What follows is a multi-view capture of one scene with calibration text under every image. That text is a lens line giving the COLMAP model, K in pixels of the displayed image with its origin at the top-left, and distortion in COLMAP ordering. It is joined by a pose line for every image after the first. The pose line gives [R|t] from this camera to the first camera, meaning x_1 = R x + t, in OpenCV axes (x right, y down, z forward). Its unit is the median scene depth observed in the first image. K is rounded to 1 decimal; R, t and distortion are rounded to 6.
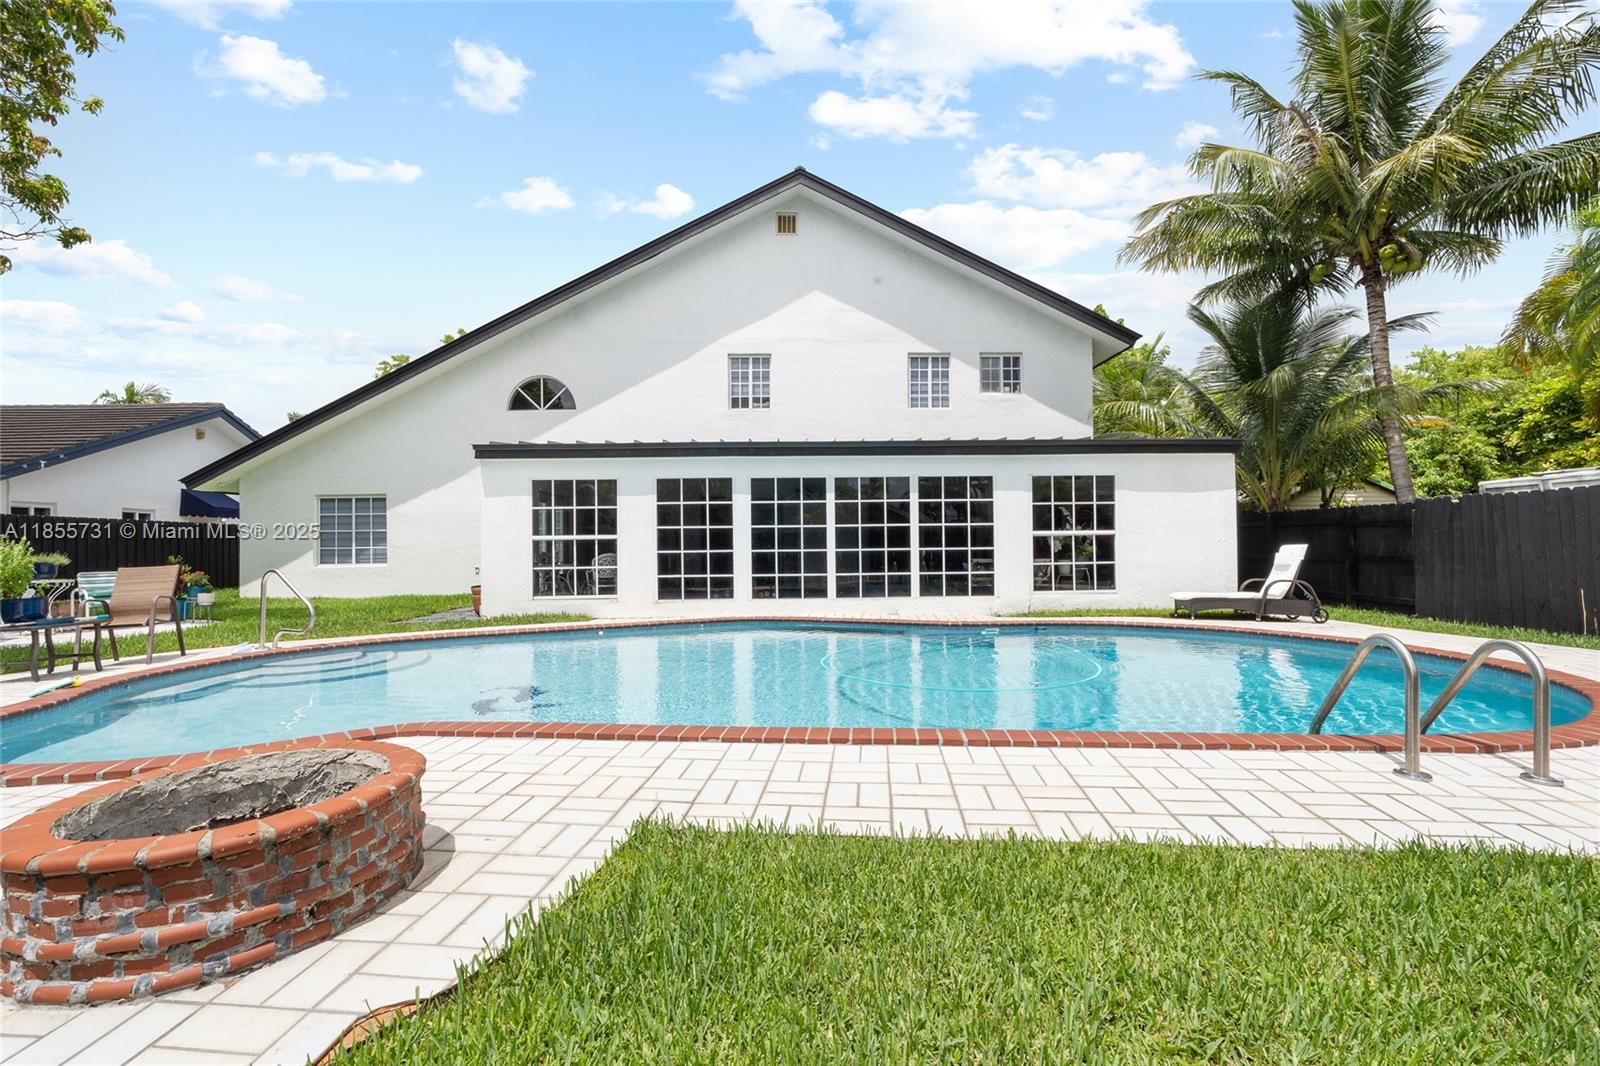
lens RADIAL K [[723.4, 0, 800.4], [0, 723.4, 533.7], [0, 0, 1]] dist [-0.010484, 0.000504]
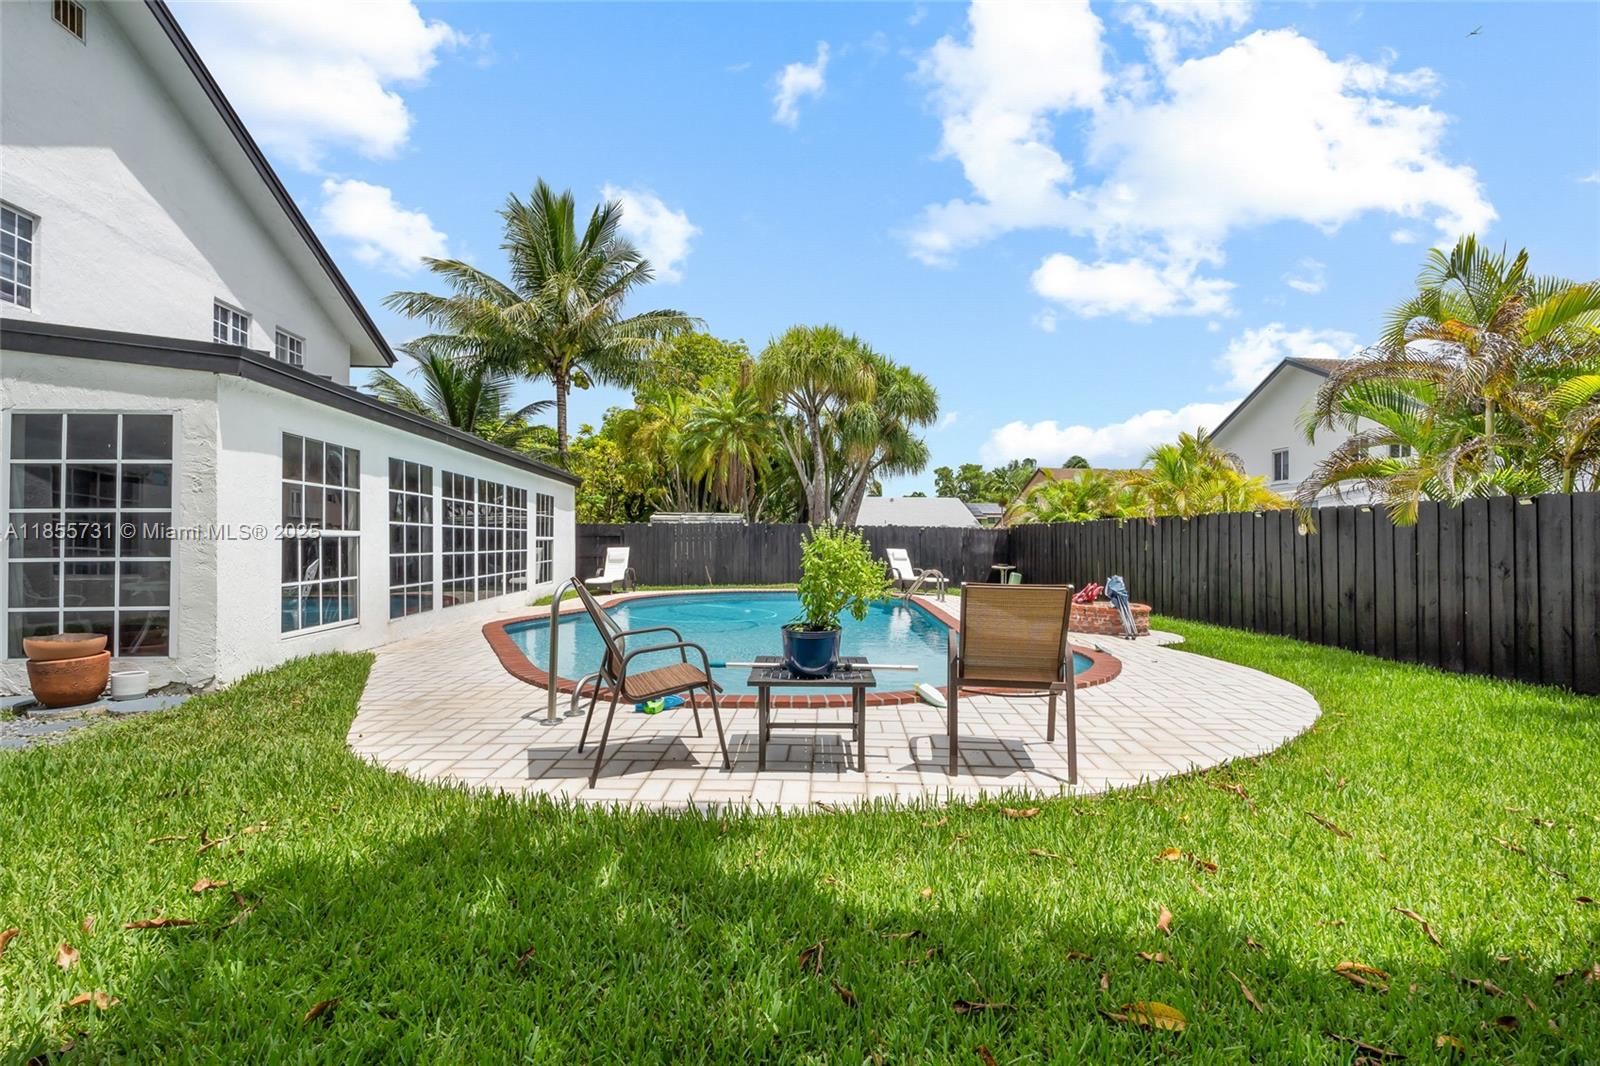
lens RADIAL K [[723.4, 0, 813.0], [0, 723.4, 542.7], [0, 0, 1]] dist [-0.010484, 0.000504]
pose [[-0.080229, 0.009659, 0.996730, -0.966152], [-0.014548, 0.999835, -0.010860, 0.013951], [-0.996670, -0.015372, -0.080075, 0.621672]]
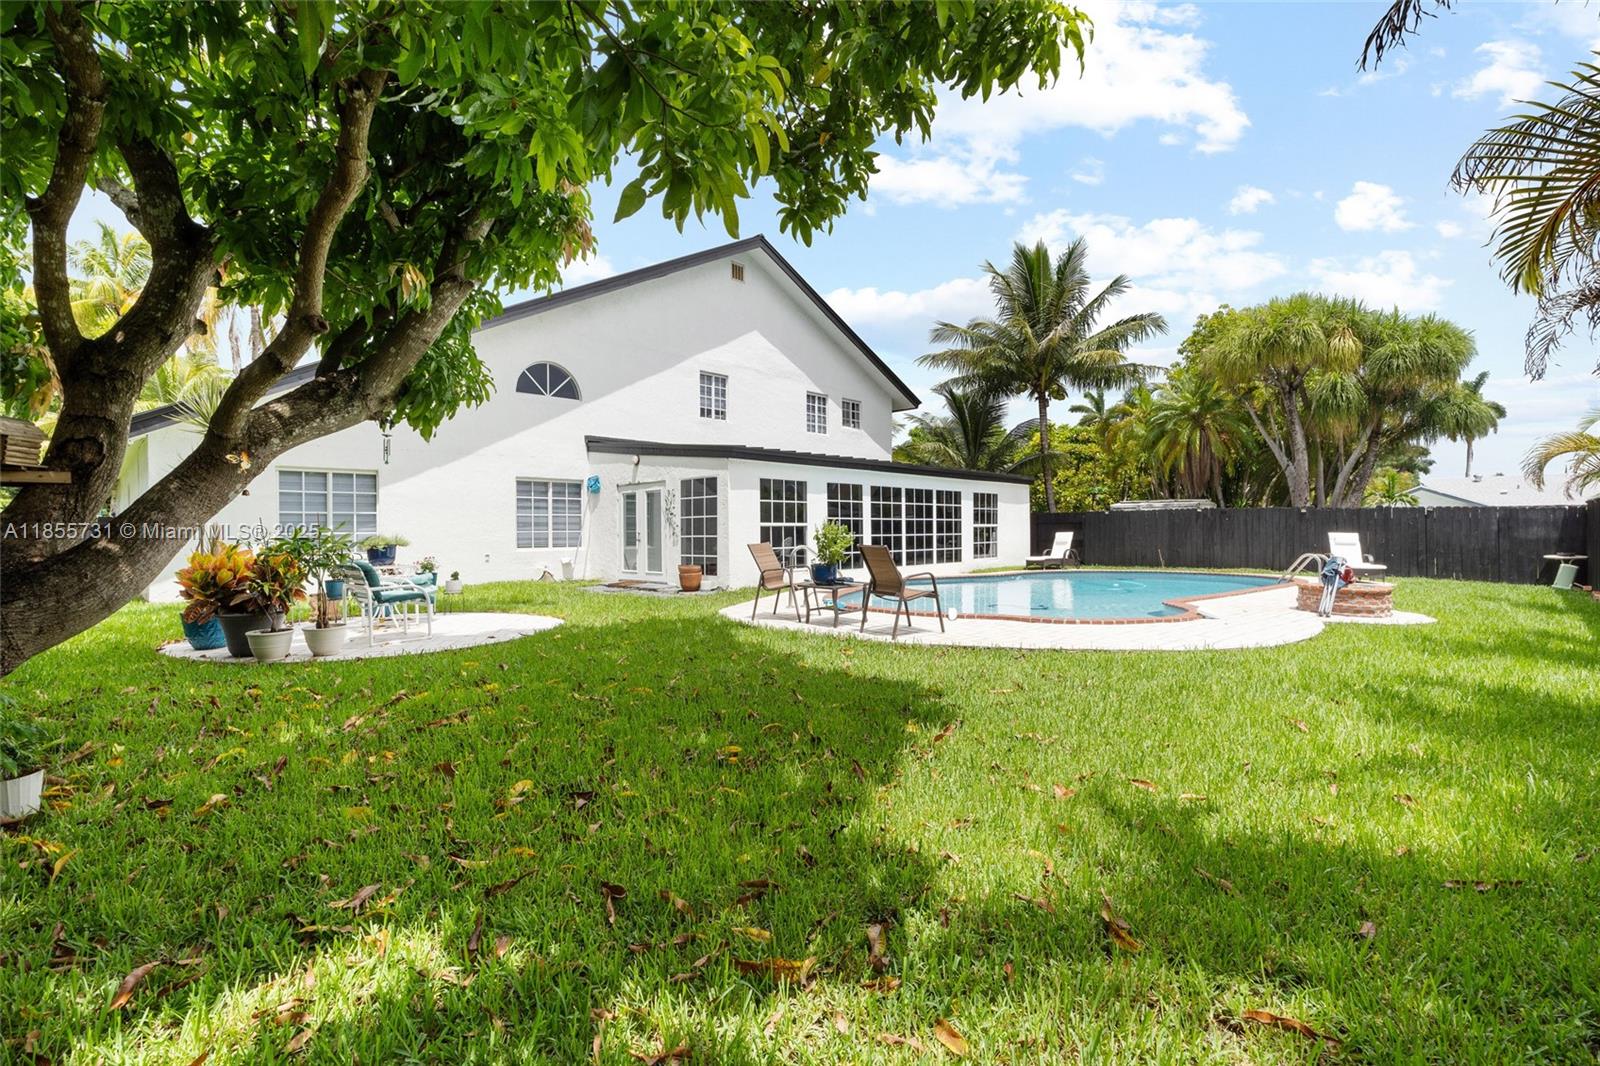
lens RADIAL K [[723.4, 0, 801.9], [0, 723.4, 533.4], [0, 0, 1]] dist [-0.010484, 0.000504]
pose [[0.708439, 0.003650, 0.705762, -1.195996], [-0.012091, 0.999903, 0.006966, 0.011572], [-0.705668, -0.013468, 0.708414, 0.059982]]
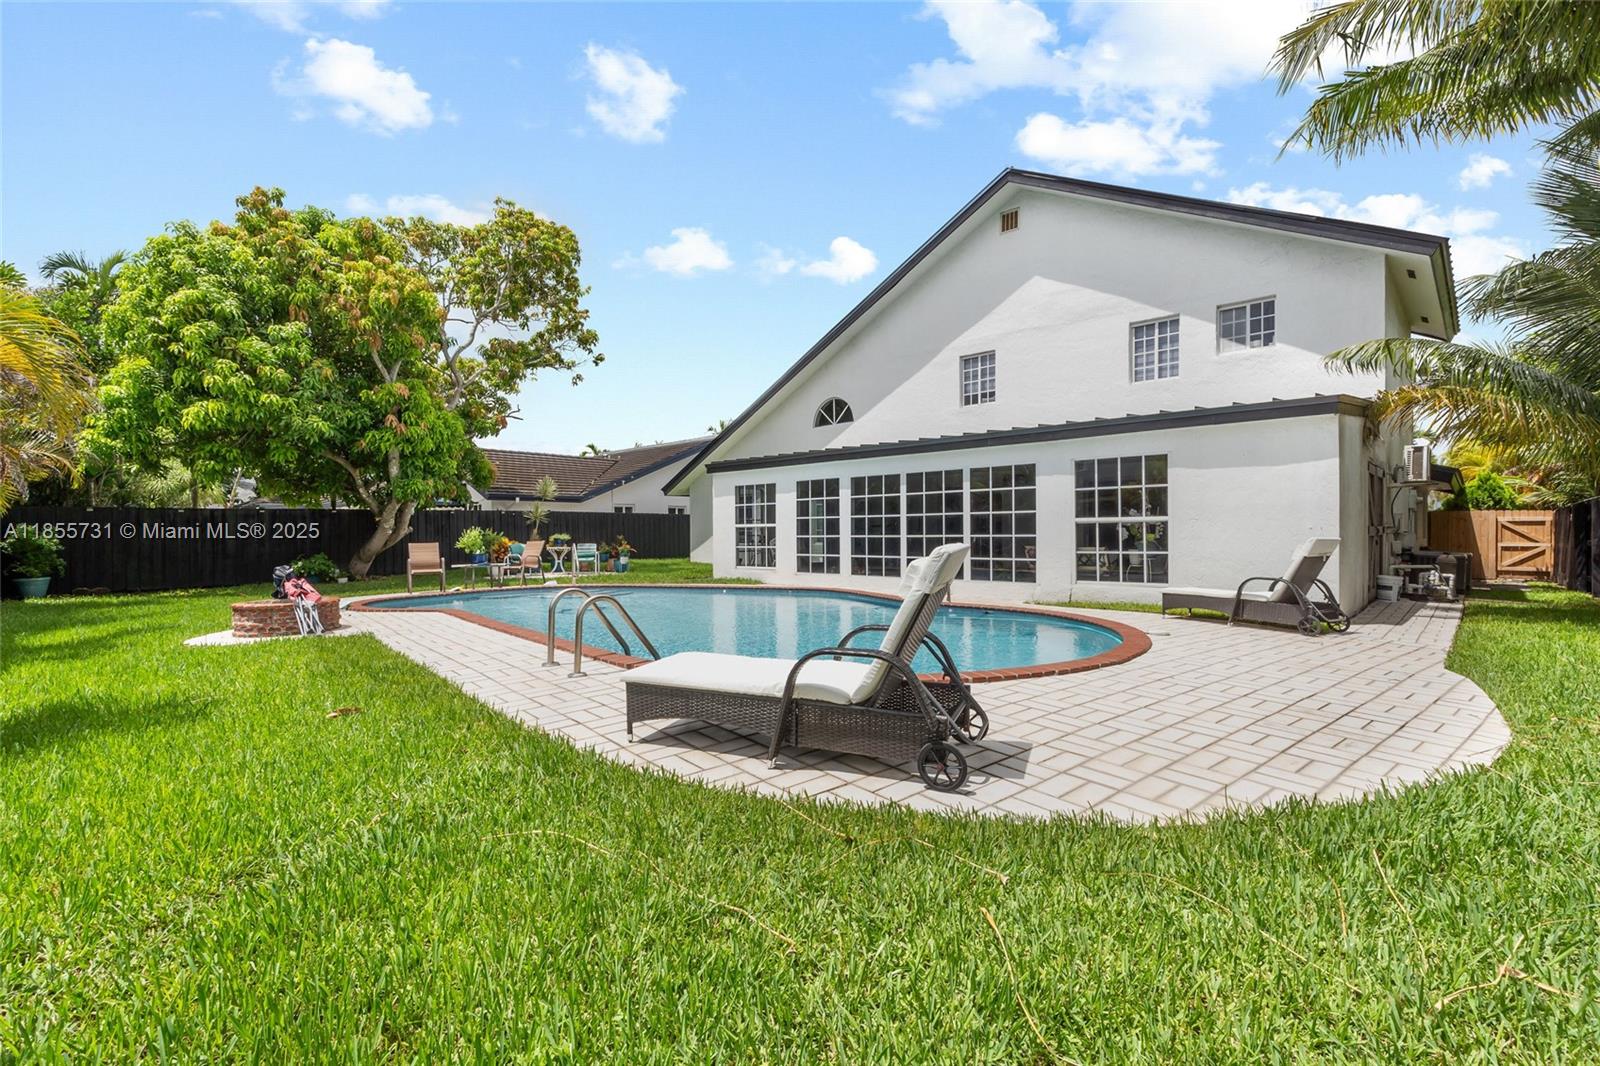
lens RADIAL K [[723.4, 0, 789.3], [0, 723.4, 536.0], [0, 0, 1]] dist [-0.010484, 0.000504]
pose [[0.701711, 0.009303, -0.712401, 0.738654], [0.010698, 0.999664, 0.023592, -0.006622], [0.712381, -0.024176, 0.701376, 0.054430]]
